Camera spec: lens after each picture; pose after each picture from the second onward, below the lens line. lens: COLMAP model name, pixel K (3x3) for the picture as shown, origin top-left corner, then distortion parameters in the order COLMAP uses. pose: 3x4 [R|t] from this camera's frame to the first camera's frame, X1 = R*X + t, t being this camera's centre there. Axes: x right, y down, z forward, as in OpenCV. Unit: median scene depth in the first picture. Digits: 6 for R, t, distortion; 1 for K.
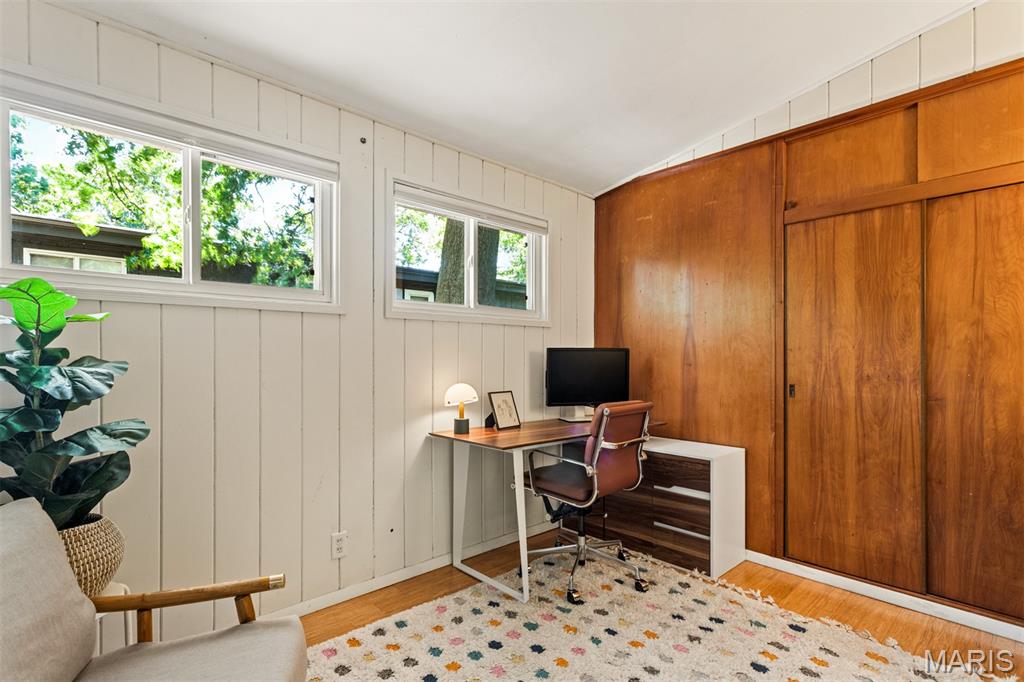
lens RADIAL K [[492.2, 0, 509.9], [0, 492.2, 352.2], [0, 0, 1]] dist [0.009816, 0.000413]
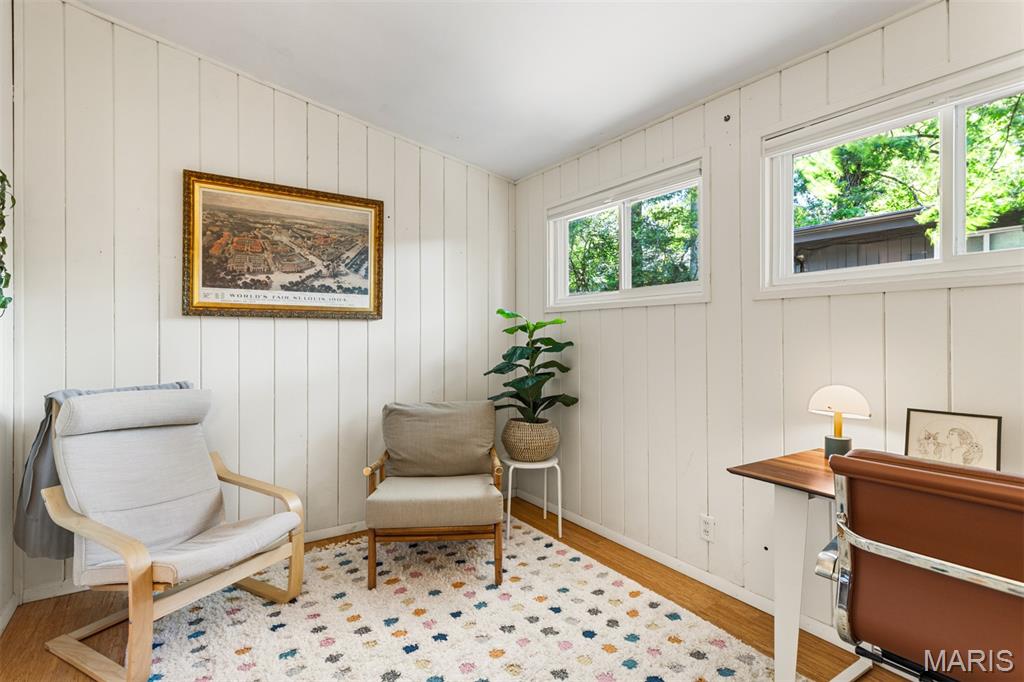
lens RADIAL K [[492.2, 0, 509.5], [0, 492.2, 338.2], [0, 0, 1]] dist [0.009816, 0.000413]
pose [[-0.134203, -0.005934, -0.990936, 0.744244], [-0.001631, 0.999982, -0.005767, 0.003882], [0.990953, 0.000842, -0.134210, 0.751328]]
